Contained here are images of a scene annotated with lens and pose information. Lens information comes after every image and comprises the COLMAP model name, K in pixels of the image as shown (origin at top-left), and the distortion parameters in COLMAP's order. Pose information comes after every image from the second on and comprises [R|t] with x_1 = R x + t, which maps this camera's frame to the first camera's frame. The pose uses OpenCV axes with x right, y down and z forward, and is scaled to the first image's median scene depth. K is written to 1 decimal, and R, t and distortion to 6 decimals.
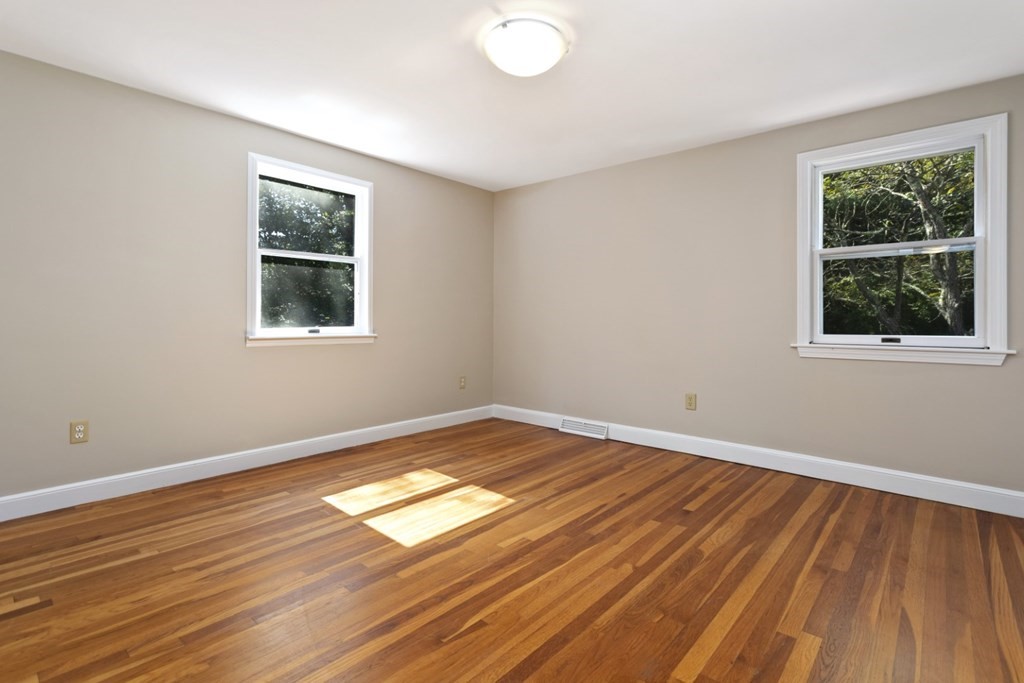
lens RADIAL K [[488.6, 0, 514.2], [0, 488.6, 317.5], [0, 0, 1]] dist [0.001455, 0.000371]
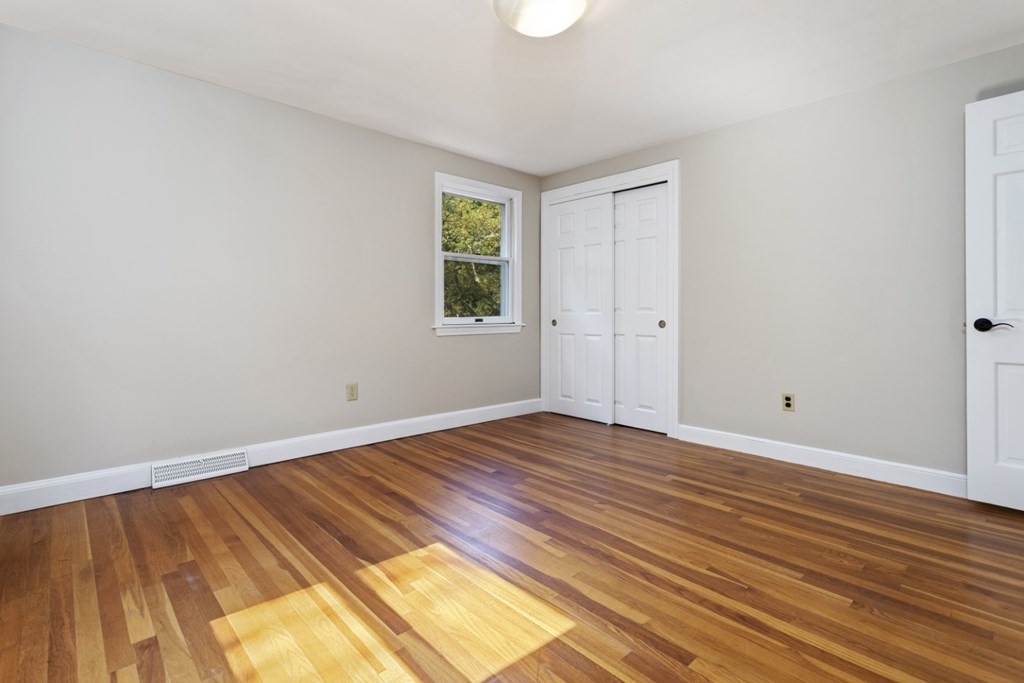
lens RADIAL K [[488.6, 0, 514.2], [0, 488.6, 317.5], [0, 0, 1]] dist [0.001455, 0.000371]
pose [[0.102882, -0.020506, 0.994482, -0.909511], [-0.008544, 0.999732, 0.021499, 0.007309], [-0.994657, -0.010709, 0.102679, 0.981888]]
